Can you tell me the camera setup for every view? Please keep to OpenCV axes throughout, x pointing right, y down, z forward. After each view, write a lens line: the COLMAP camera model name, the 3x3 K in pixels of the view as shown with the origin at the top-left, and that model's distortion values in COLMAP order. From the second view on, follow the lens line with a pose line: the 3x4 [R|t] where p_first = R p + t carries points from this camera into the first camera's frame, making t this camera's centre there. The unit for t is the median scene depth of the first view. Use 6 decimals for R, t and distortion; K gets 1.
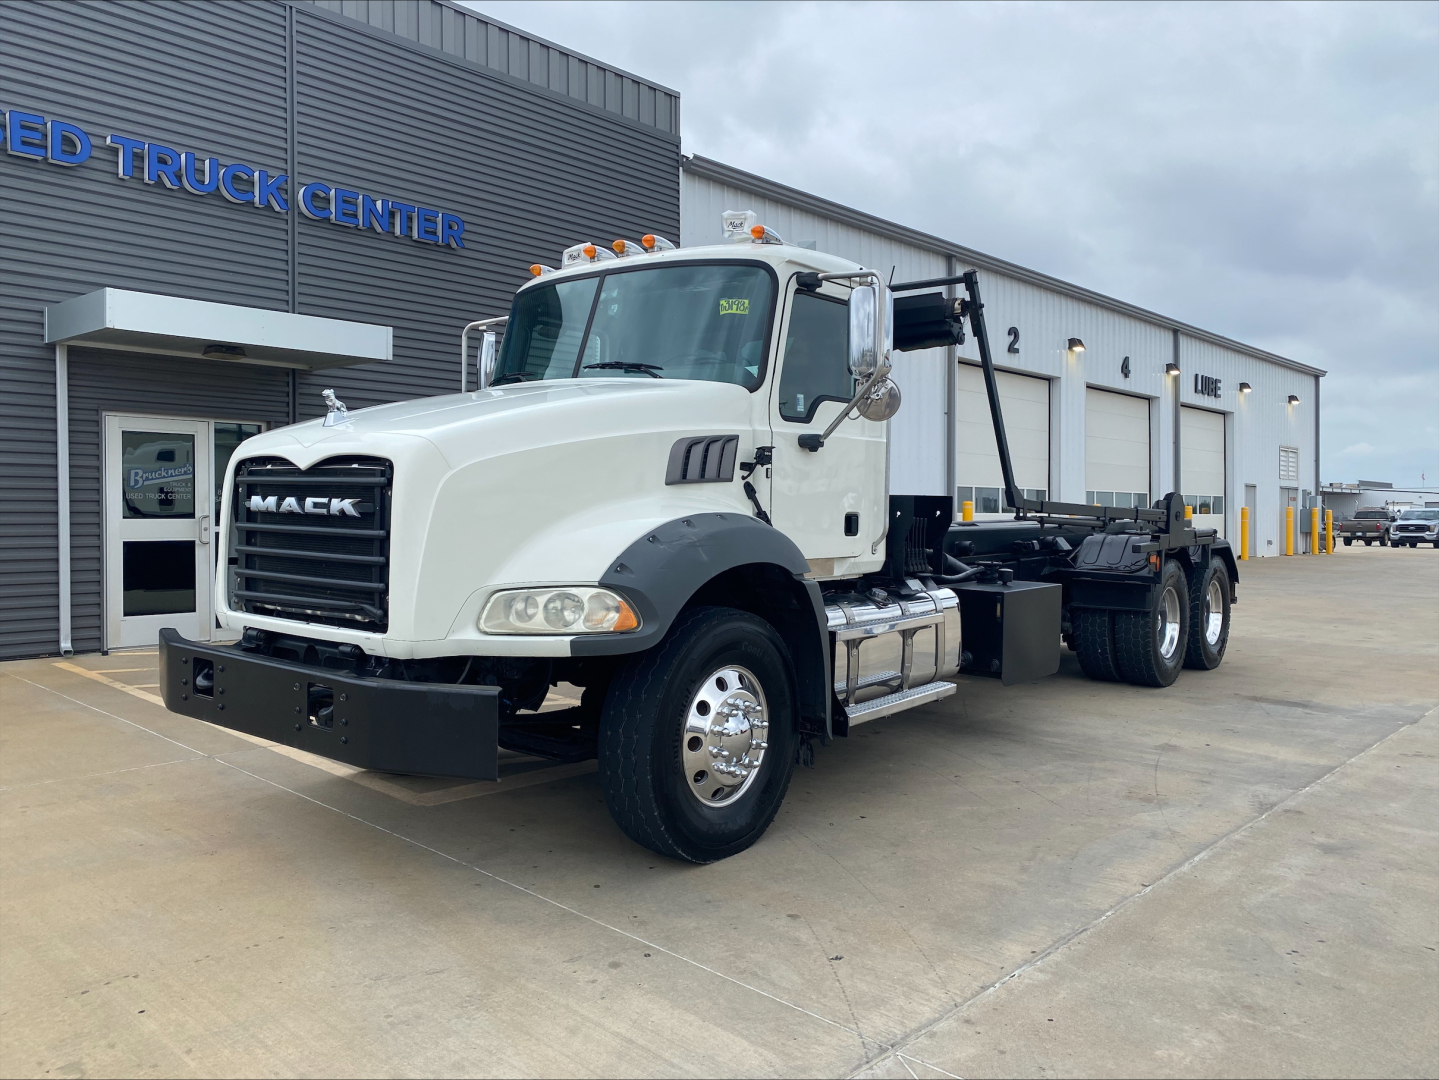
lens RADIAL K [[1096.4, 0, 721.2], [0, 1096.4, 539.4], [0, 0, 1]] dist [0.026921, -0.020840]
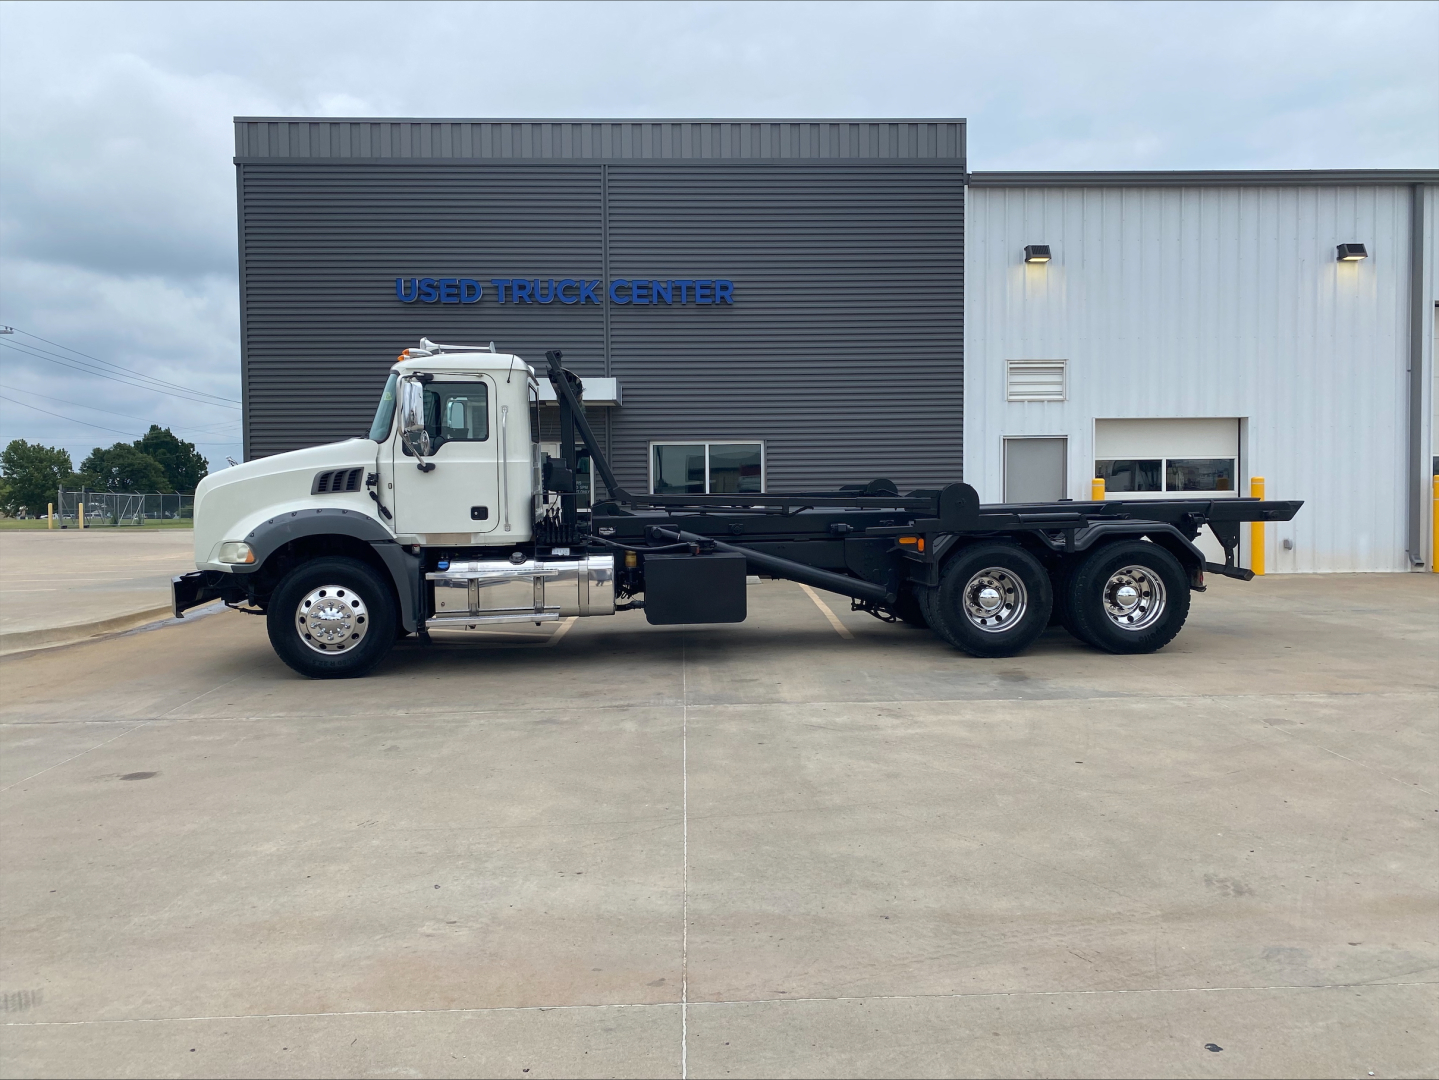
lens RADIAL K [[1096.4, 0, 710.4], [0, 1096.4, 534.5], [0, 0, 1]] dist [0.026921, -0.020840]
pose [[0.714486, 0.016566, -0.699453, 2.132258], [-0.003157, 0.999786, 0.020454, -0.022347], [0.699642, -0.012406, 0.714385, 0.060118]]
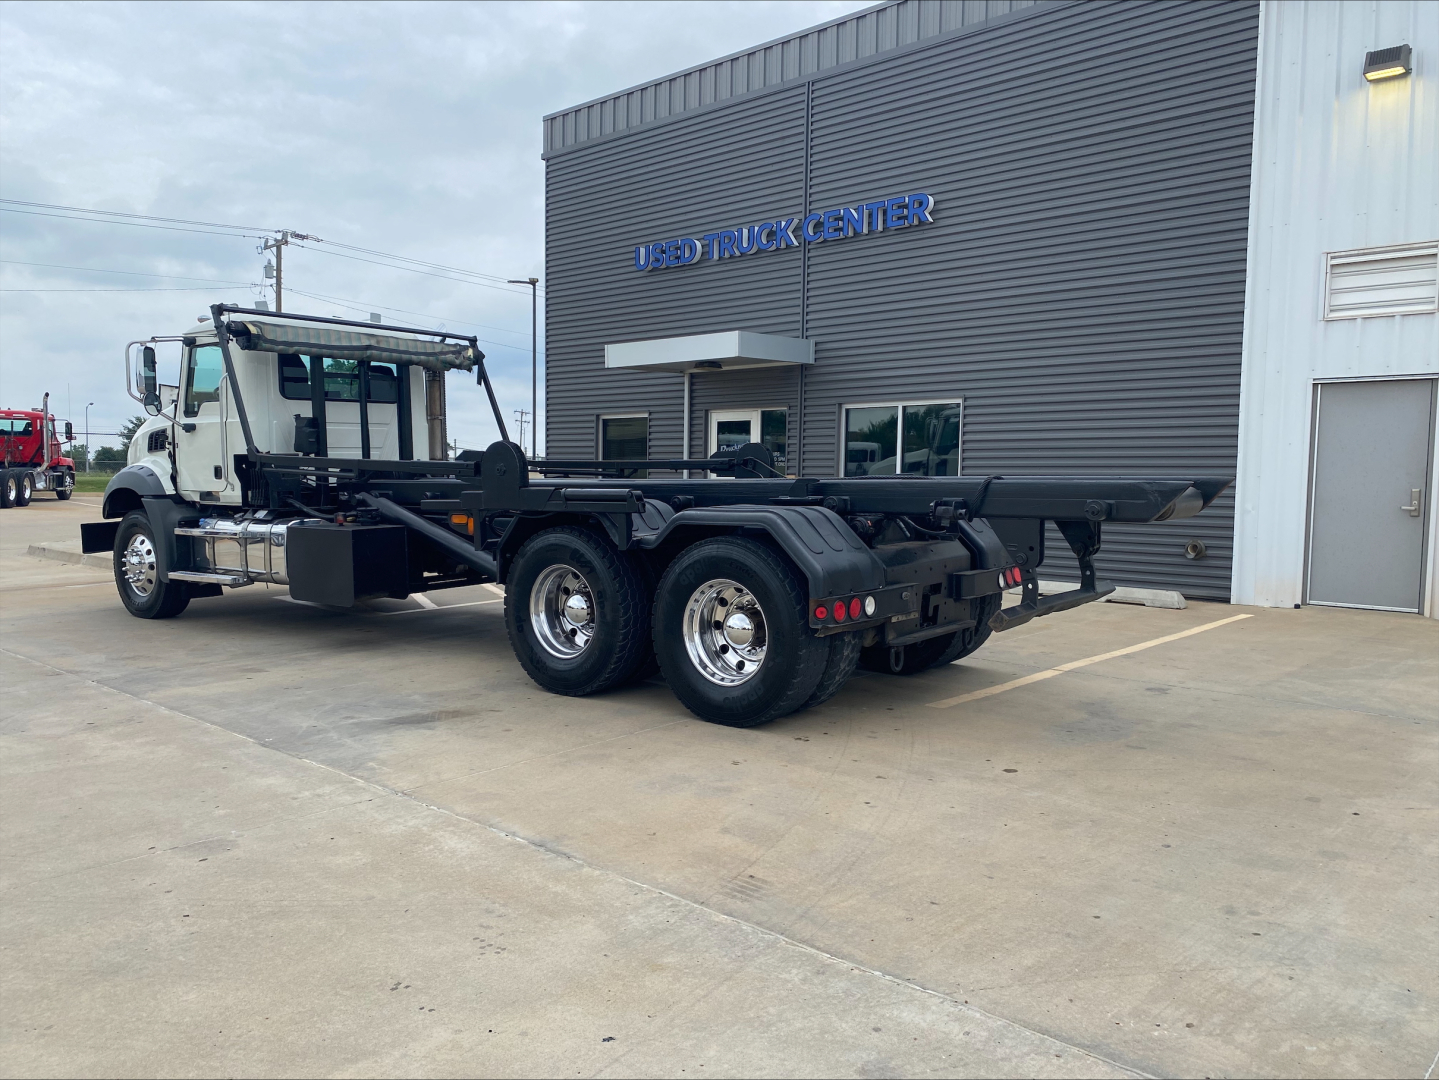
lens RADIAL K [[1096.4, 0, 724.2], [0, 1096.4, 553.4], [0, 0, 1]] dist [0.026921, -0.020840]
pose [[0.021563, 0.068230, -0.997437, 2.560647], [-0.031757, 0.997212, 0.067529, -0.039419], [0.999263, 0.030220, 0.023669, 2.410967]]
